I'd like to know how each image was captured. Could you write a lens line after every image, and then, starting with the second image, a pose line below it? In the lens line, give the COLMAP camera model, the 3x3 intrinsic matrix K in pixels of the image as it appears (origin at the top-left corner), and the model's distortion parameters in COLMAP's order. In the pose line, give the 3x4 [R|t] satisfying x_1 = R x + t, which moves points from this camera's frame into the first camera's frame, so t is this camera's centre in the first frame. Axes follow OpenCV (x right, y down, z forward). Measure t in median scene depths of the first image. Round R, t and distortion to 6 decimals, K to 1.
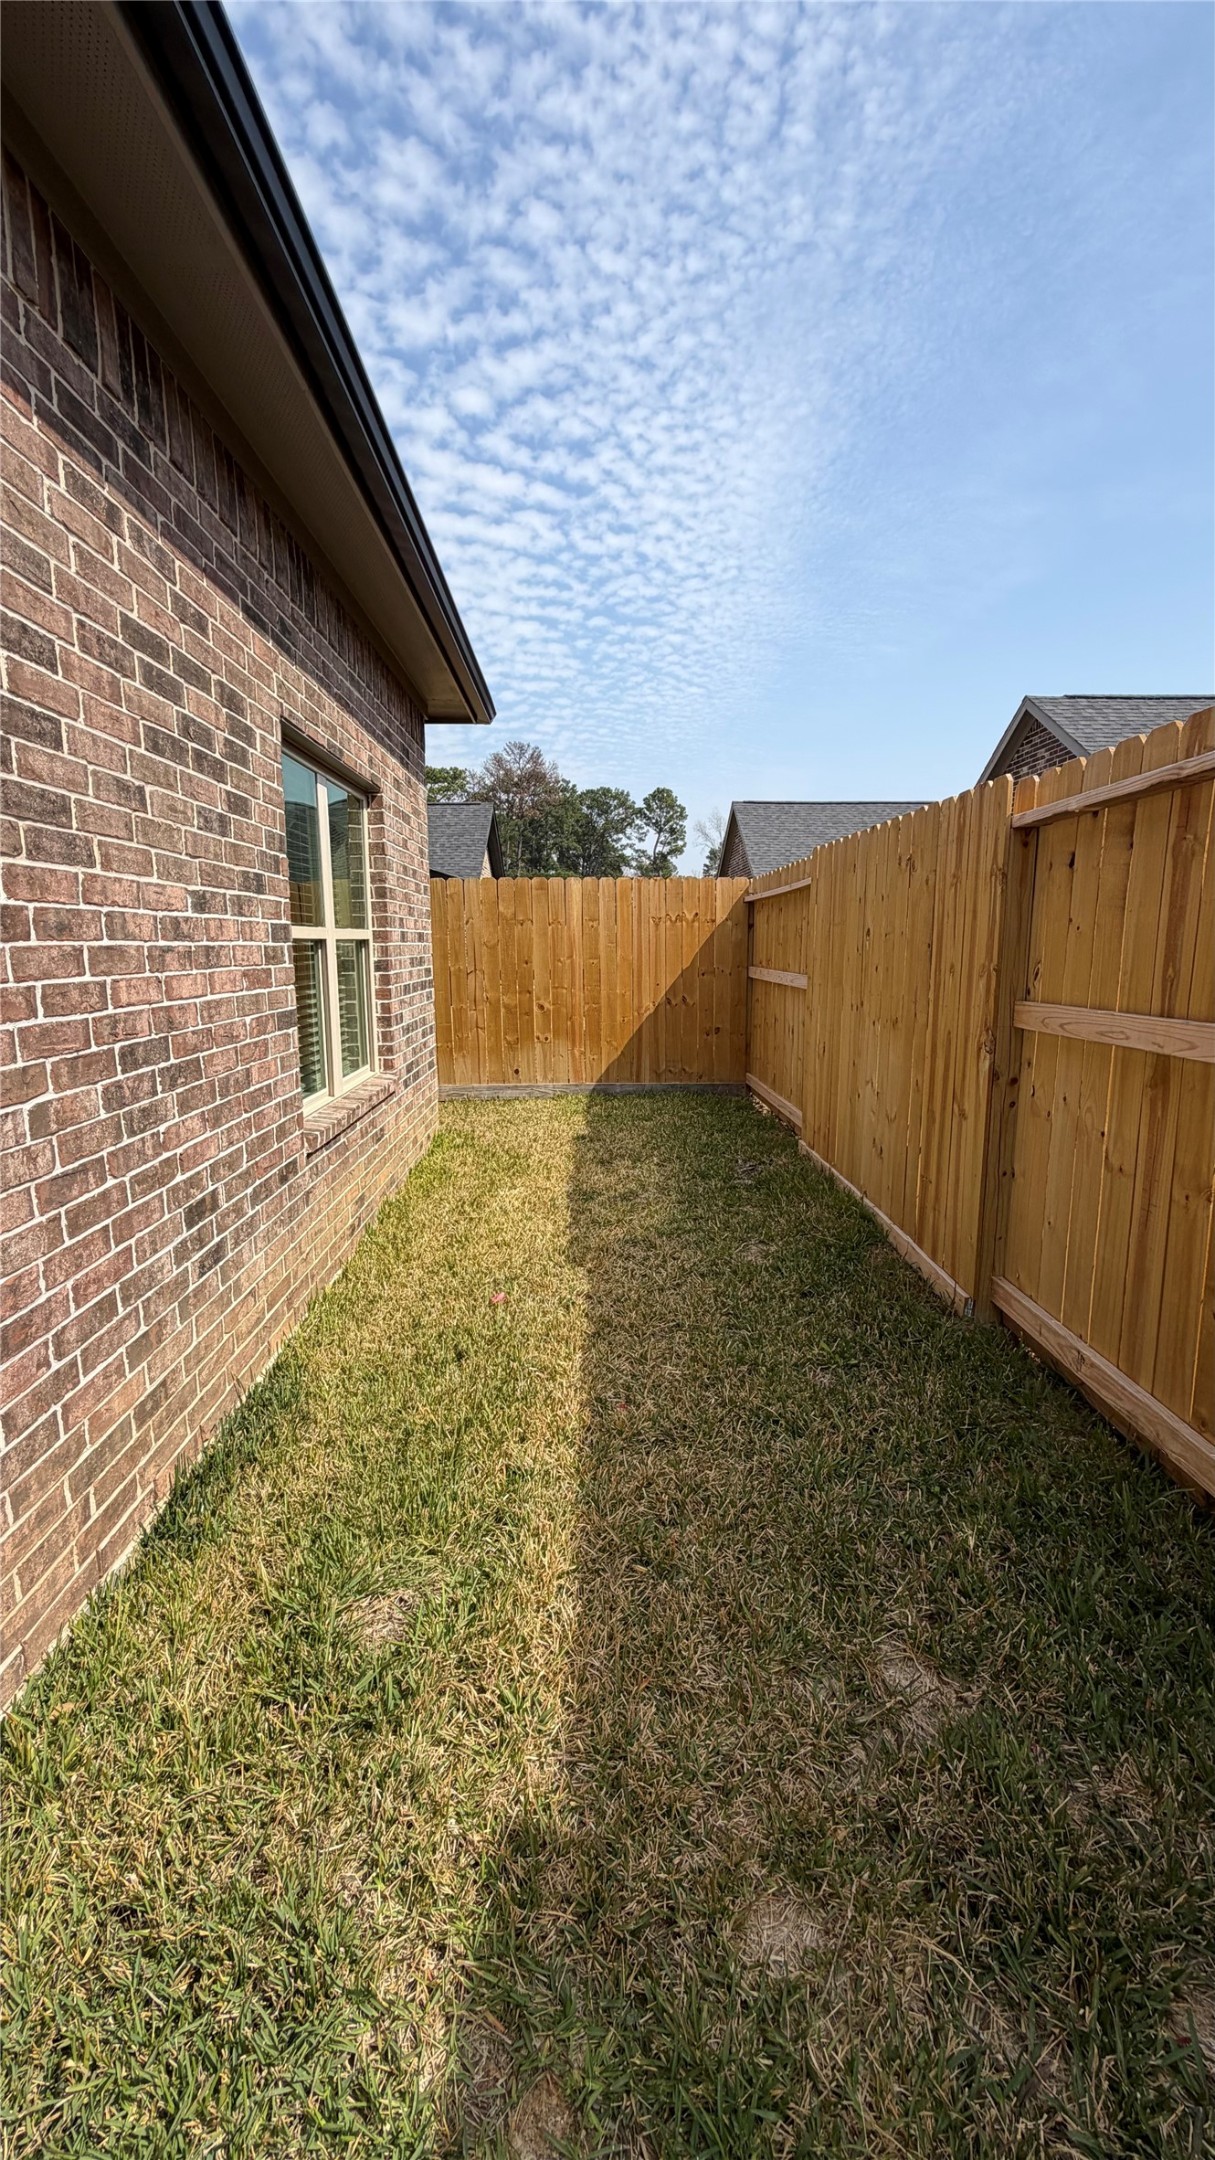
lens RADIAL K [[857.6, 0, 602.8], [0, 857.6, 1075.2], [0, 0, 1]] dist [-0.001333, 0.000484]
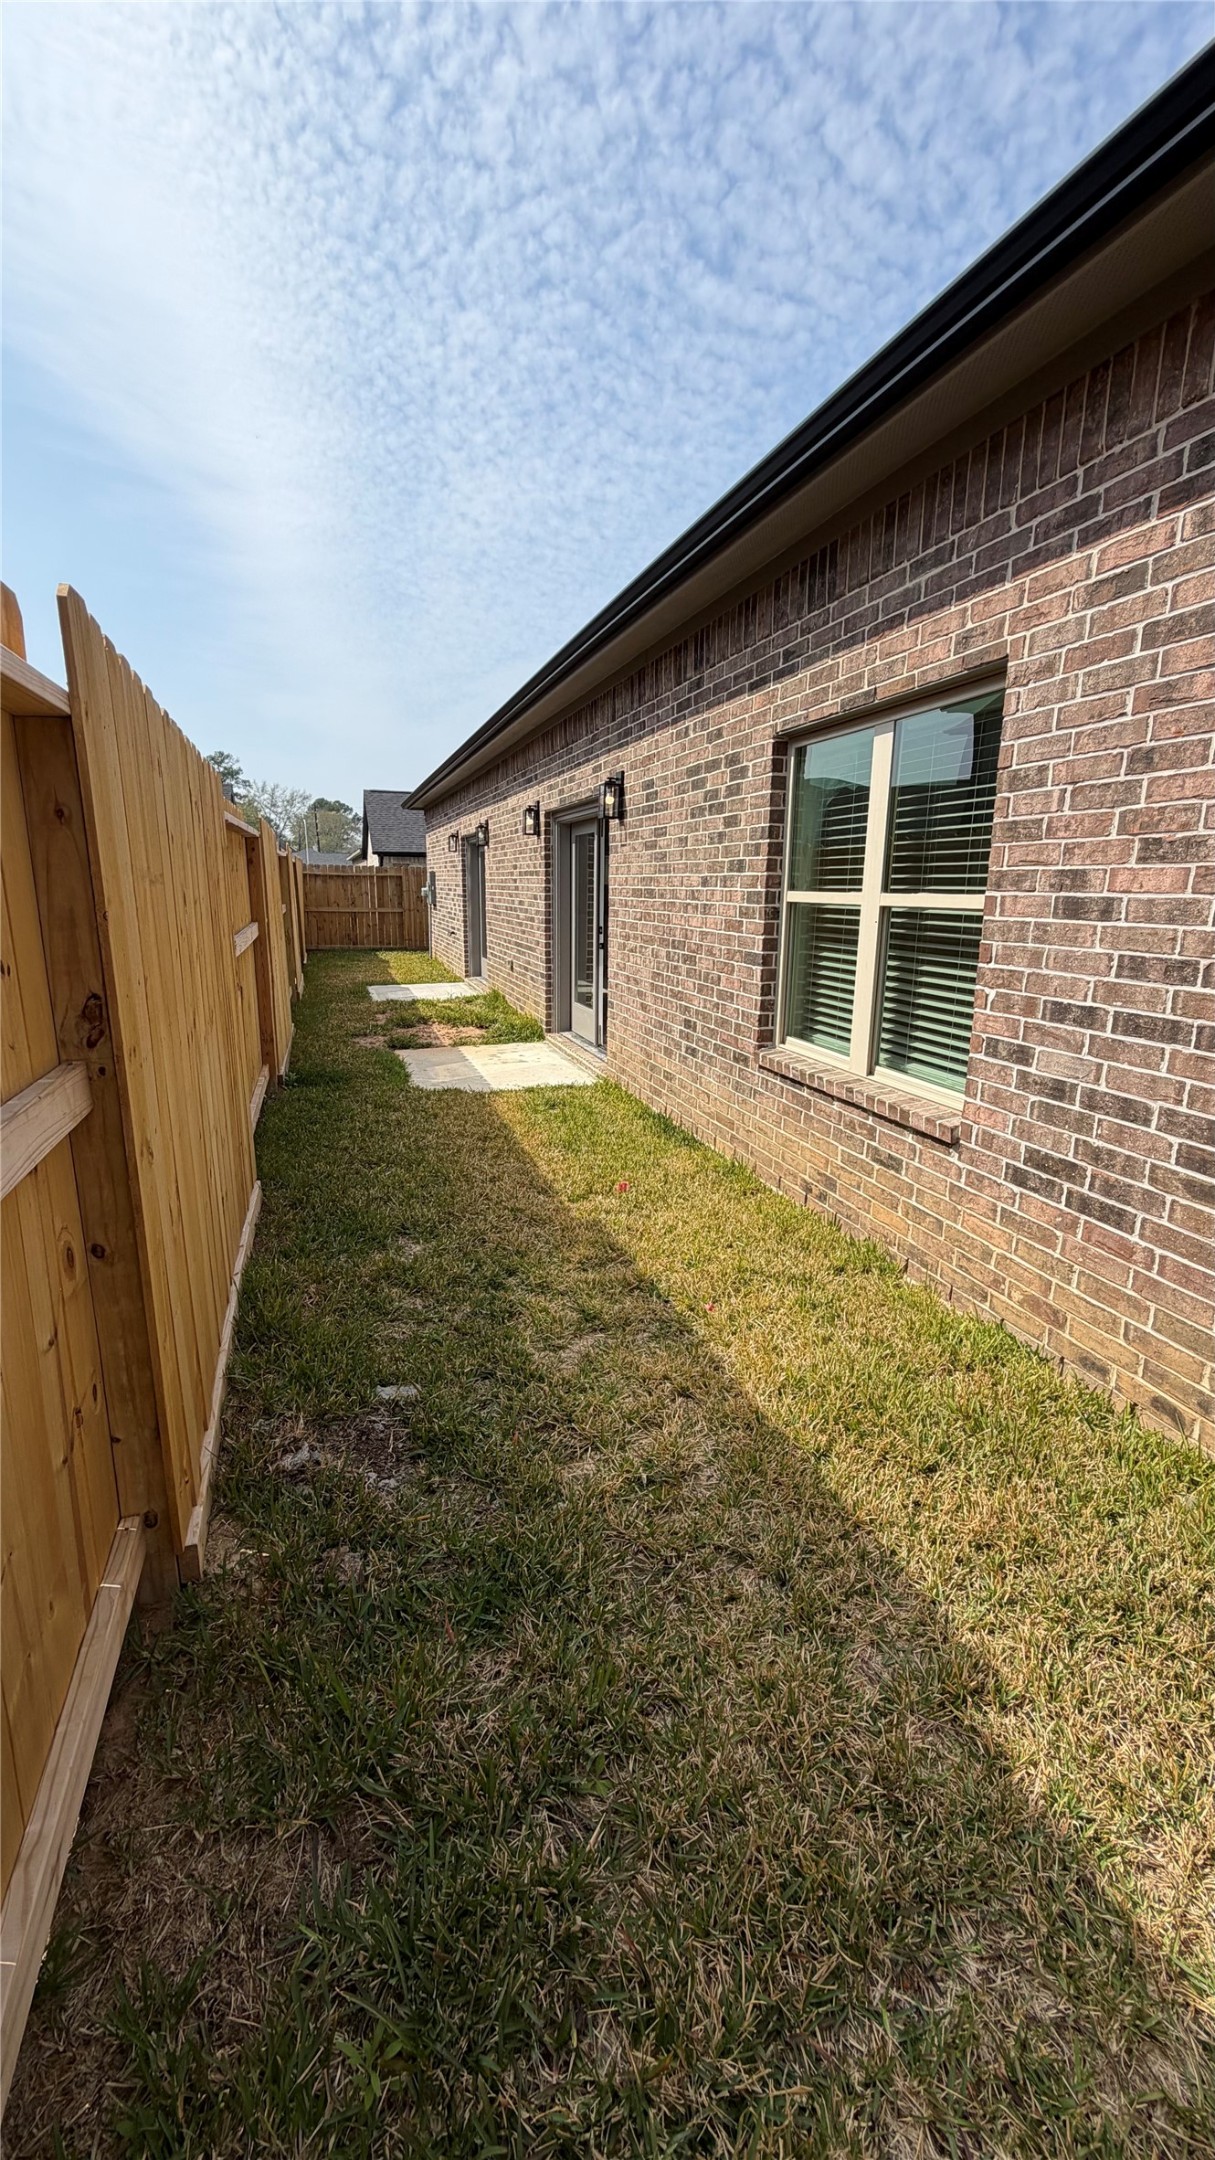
lens RADIAL K [[857.6, 0, 602.8], [0, 857.6, 1075.2], [0, 0, 1]] dist [-0.001333, 0.000484]
pose [[-0.956402, 0.056642, -0.286508, 0.323938], [-0.051298, 0.933181, 0.355728, -0.424678], [0.287514, 0.354916, -0.889590, 2.541834]]
